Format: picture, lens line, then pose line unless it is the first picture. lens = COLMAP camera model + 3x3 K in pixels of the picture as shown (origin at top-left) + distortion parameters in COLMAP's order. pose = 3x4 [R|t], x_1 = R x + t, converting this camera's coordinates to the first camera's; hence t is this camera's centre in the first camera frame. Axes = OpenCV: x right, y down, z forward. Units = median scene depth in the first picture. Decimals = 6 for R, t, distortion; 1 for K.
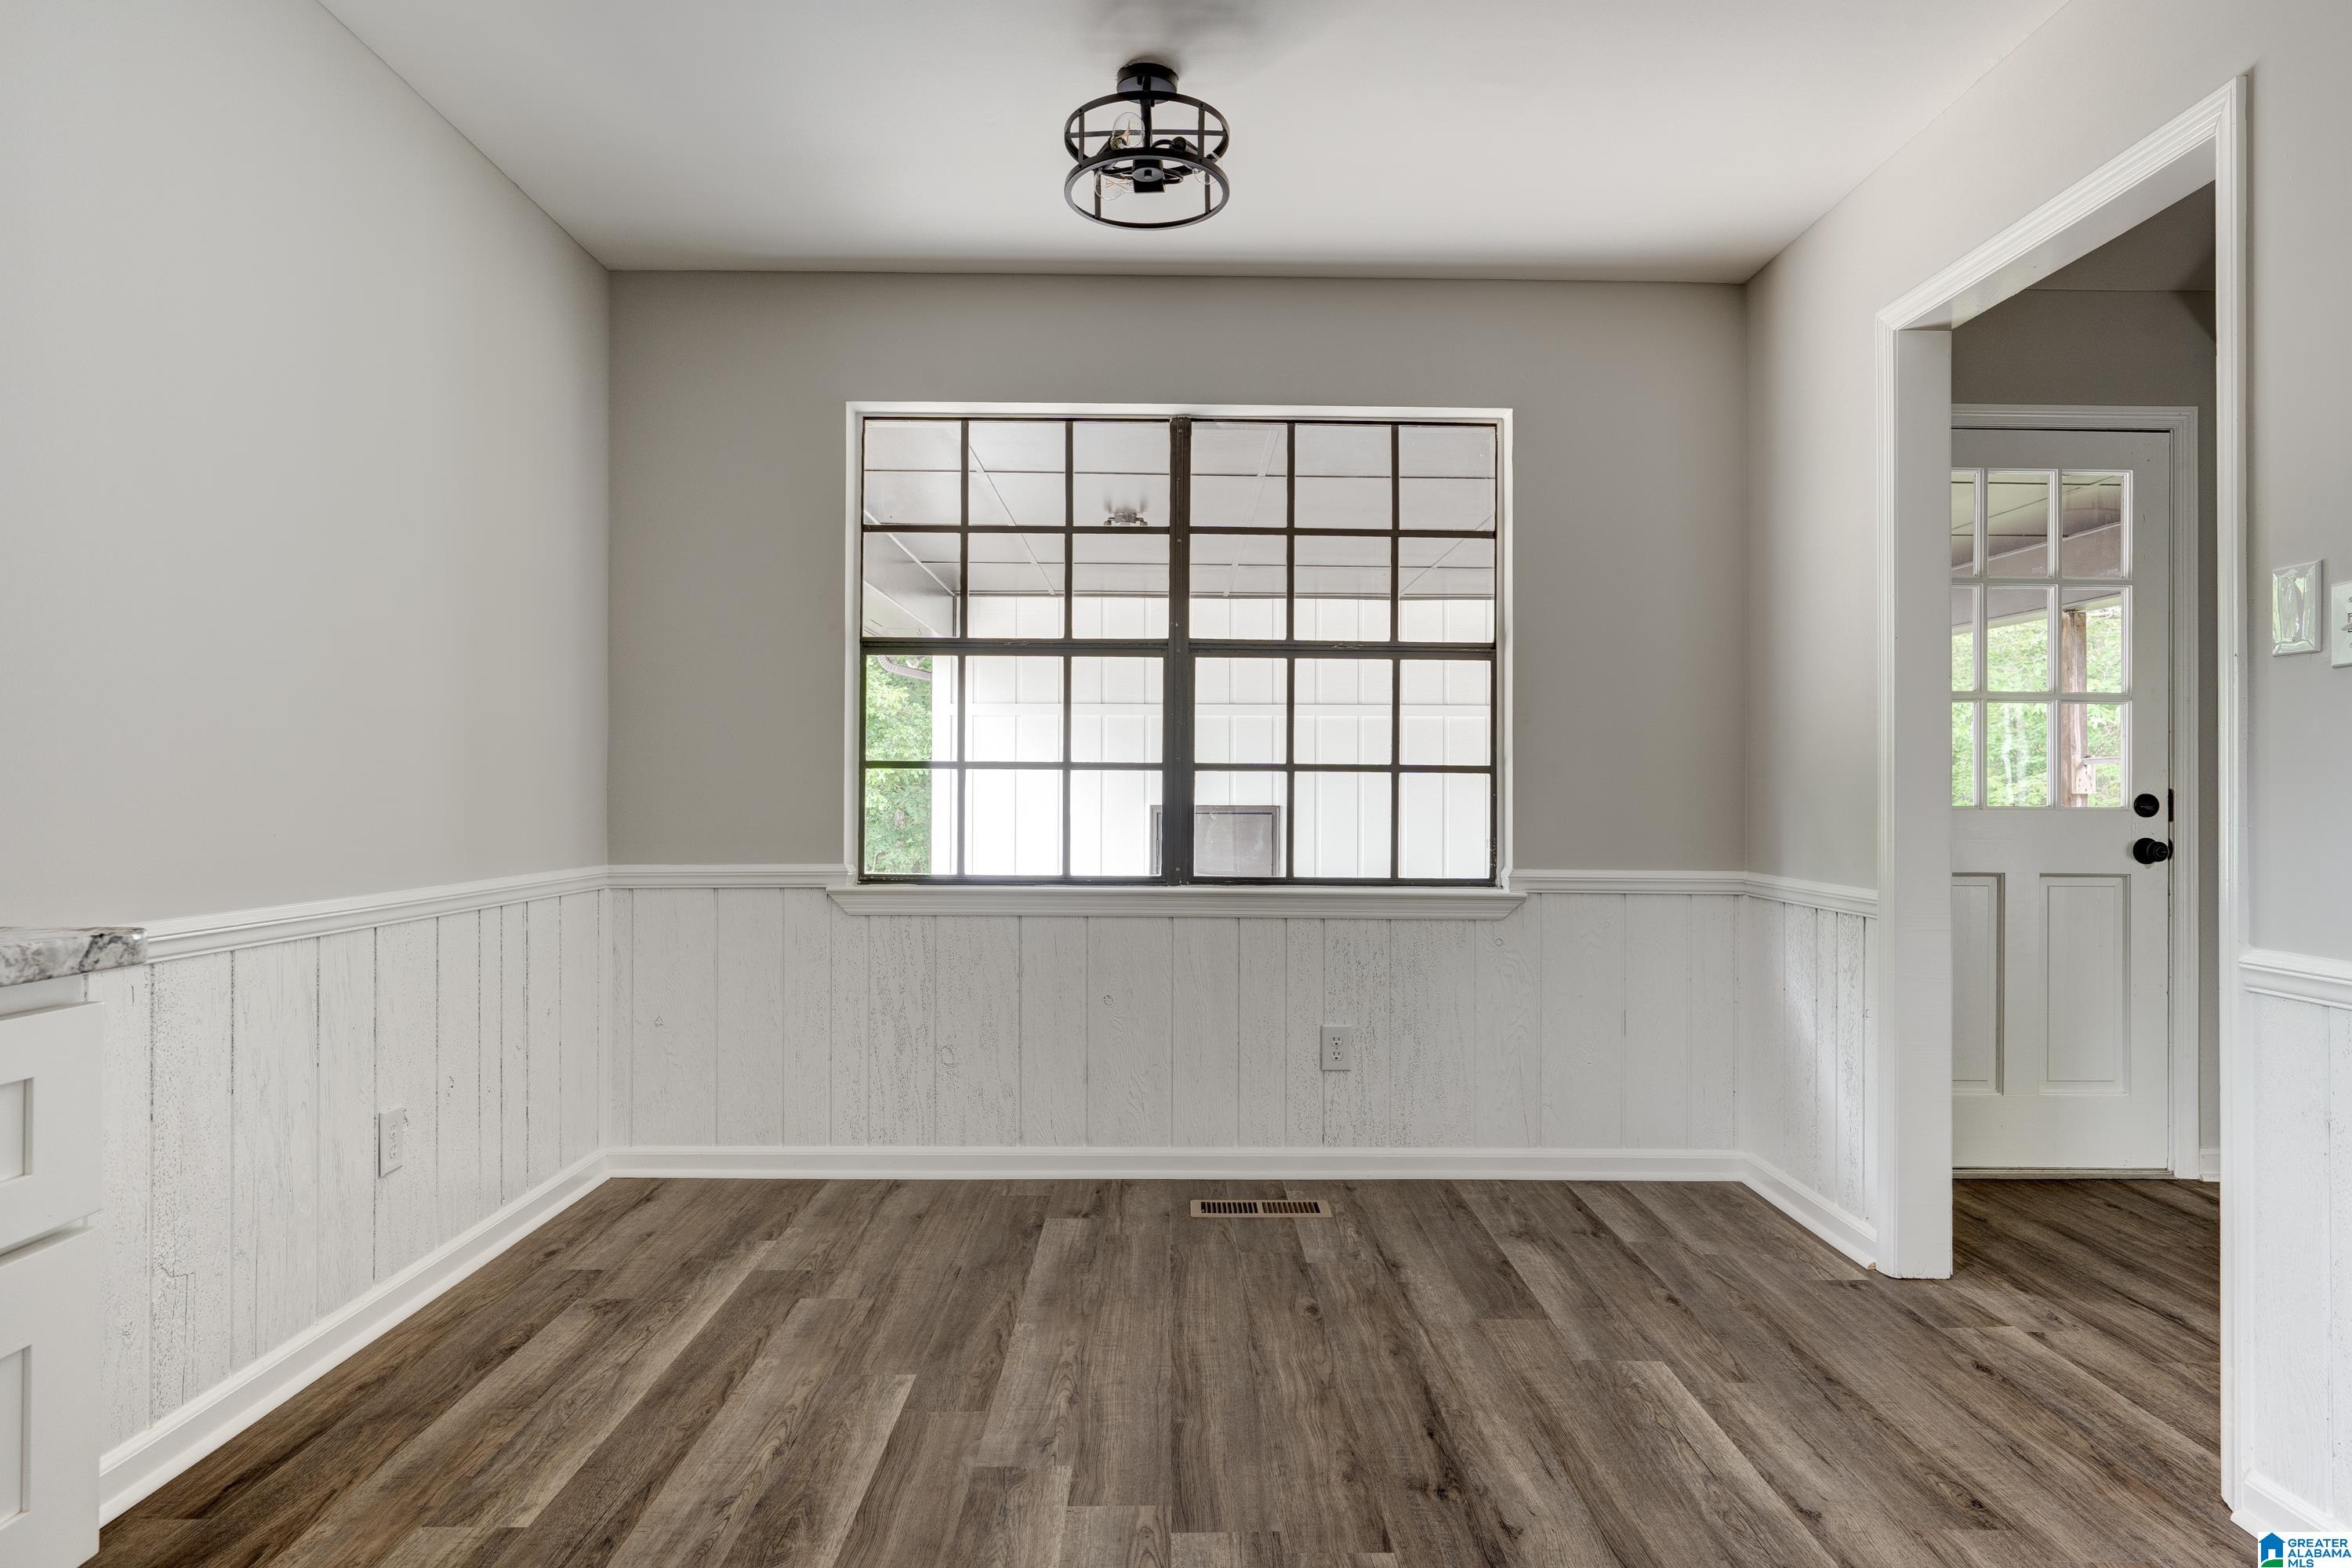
lens RADIAL K [[1409.9, 0, 1170.2], [0, 1409.9, 773.7], [0, 0, 1]] dist [-0.012381, 0.005907]
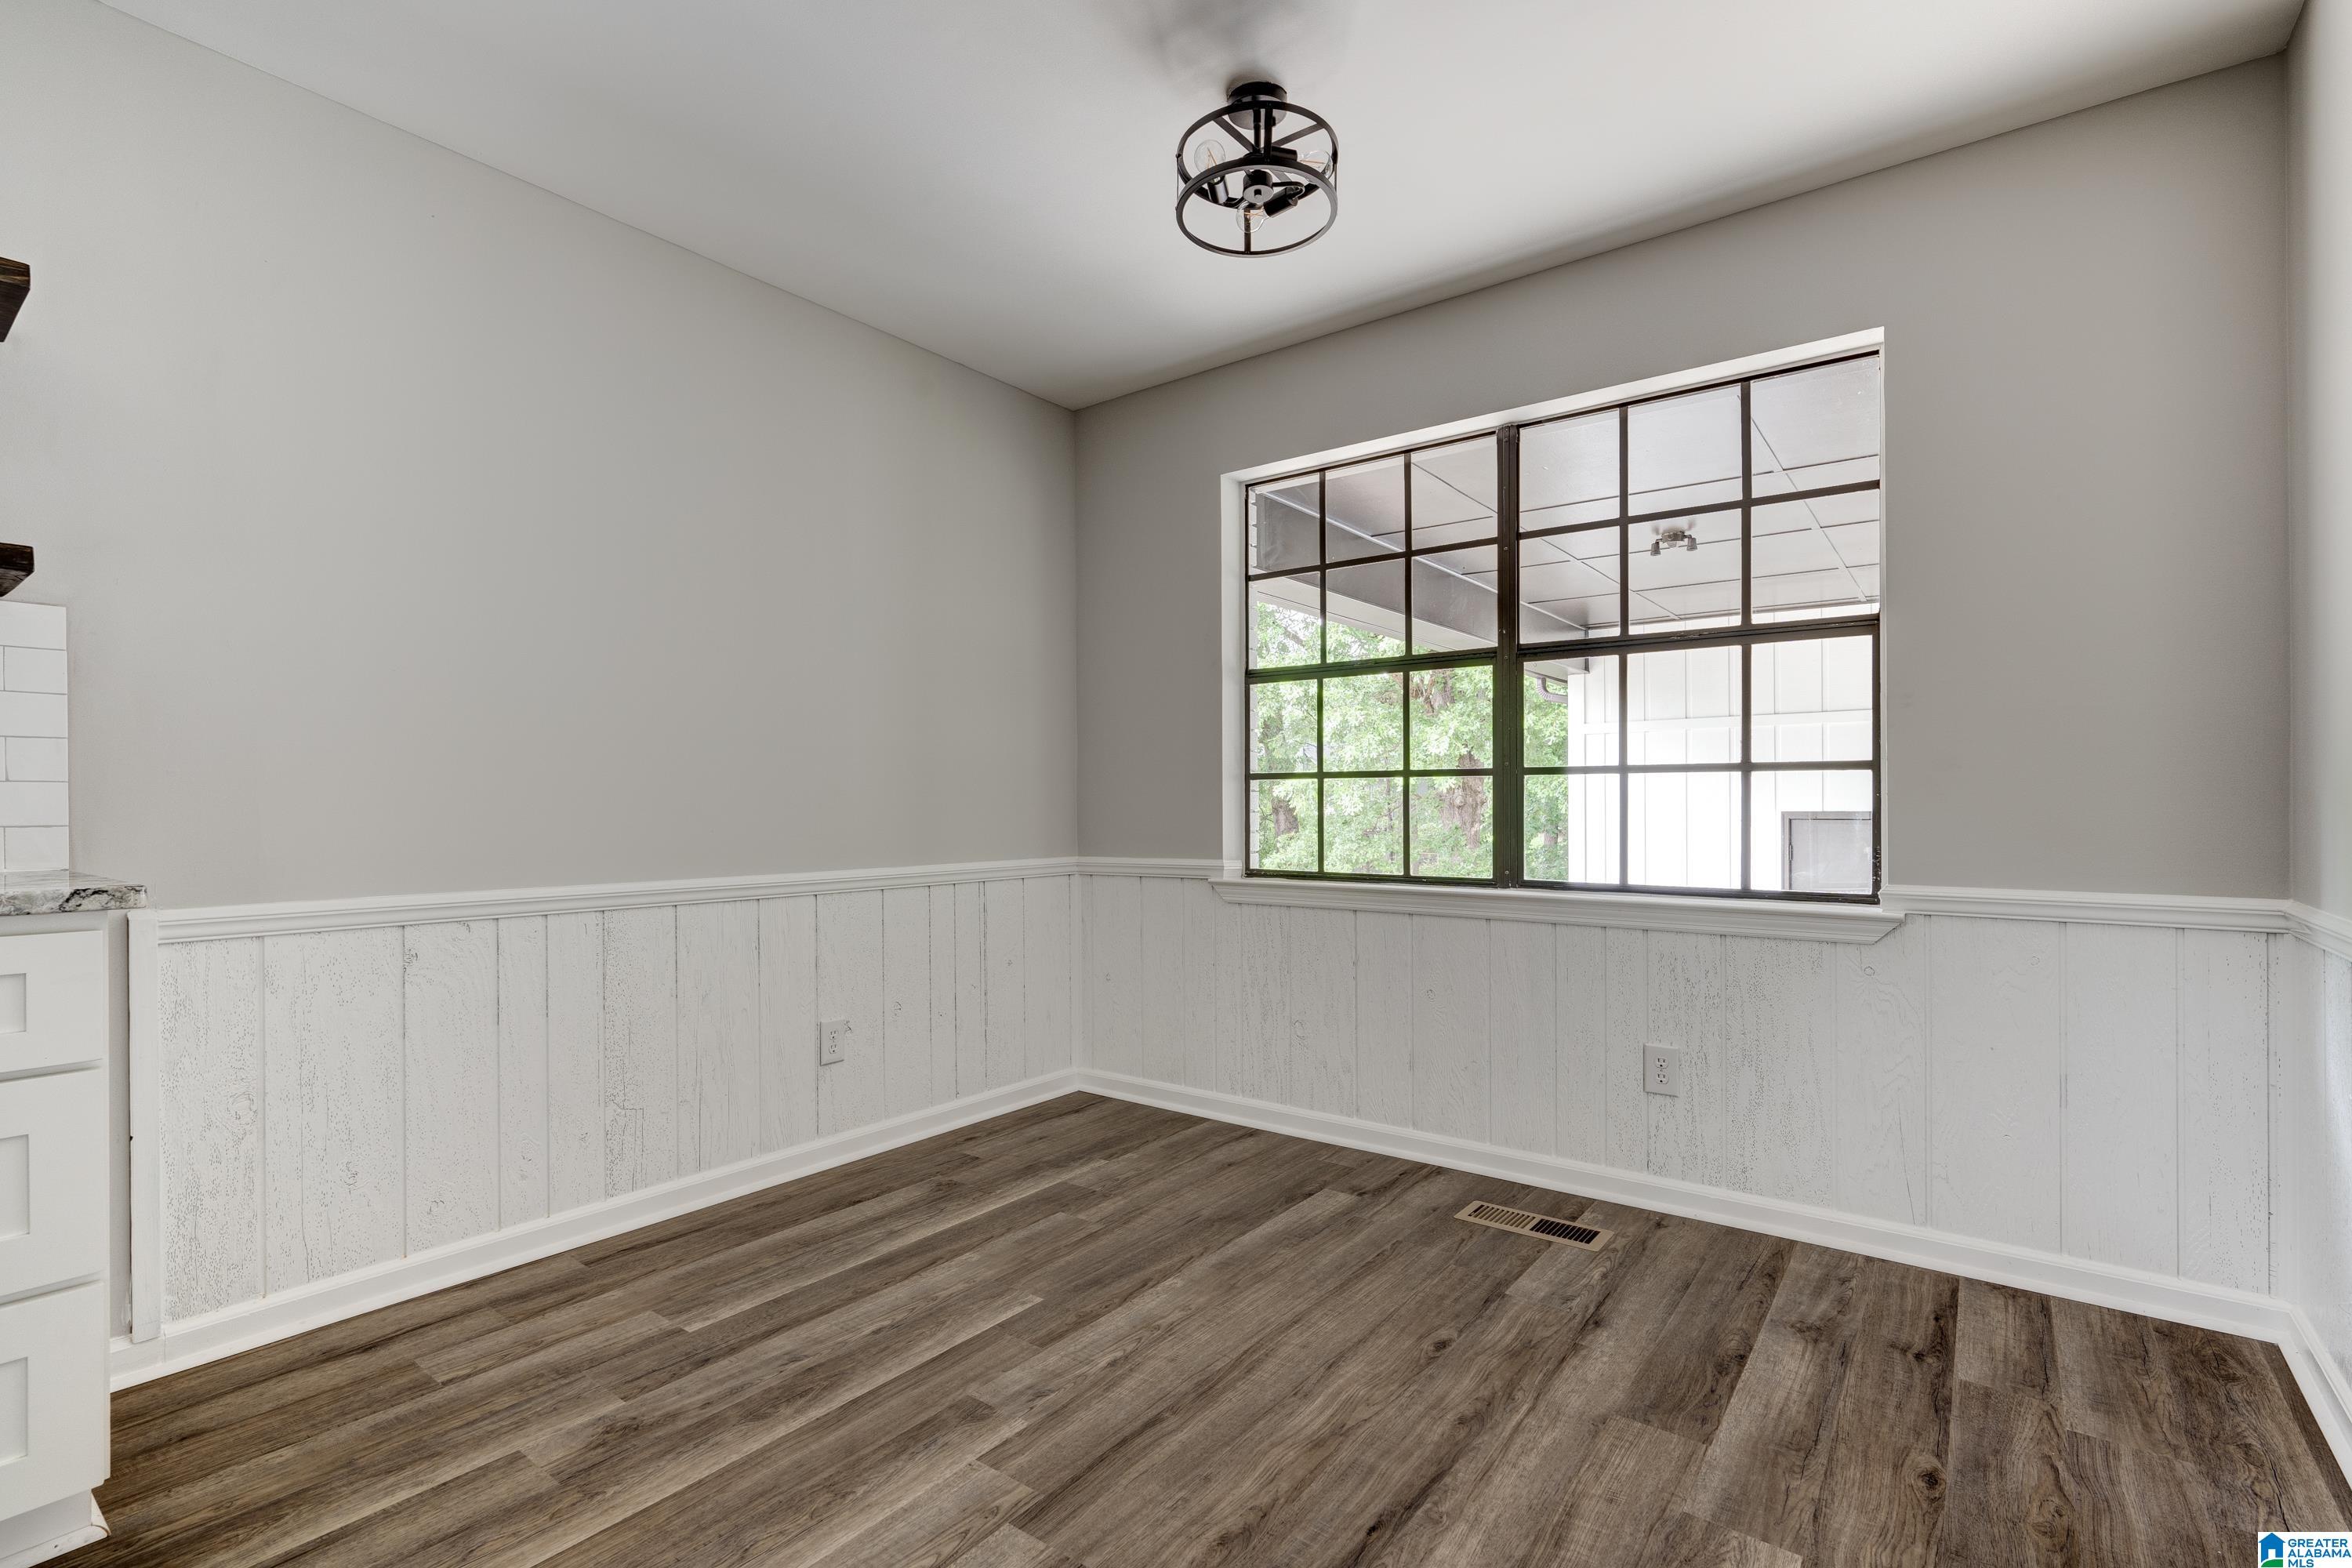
lens RADIAL K [[1081.1, 0, 1176.9], [0, 1081.1, 802.4], [0, 0, 1]] dist [-0.008590, 0.002908]
pose [[0.787163, -0.010012, -0.616664, 0.344613], [0.017079, 0.999839, 0.005568, 0.010289], [0.616508, -0.014915, 0.787207, 0.278564]]
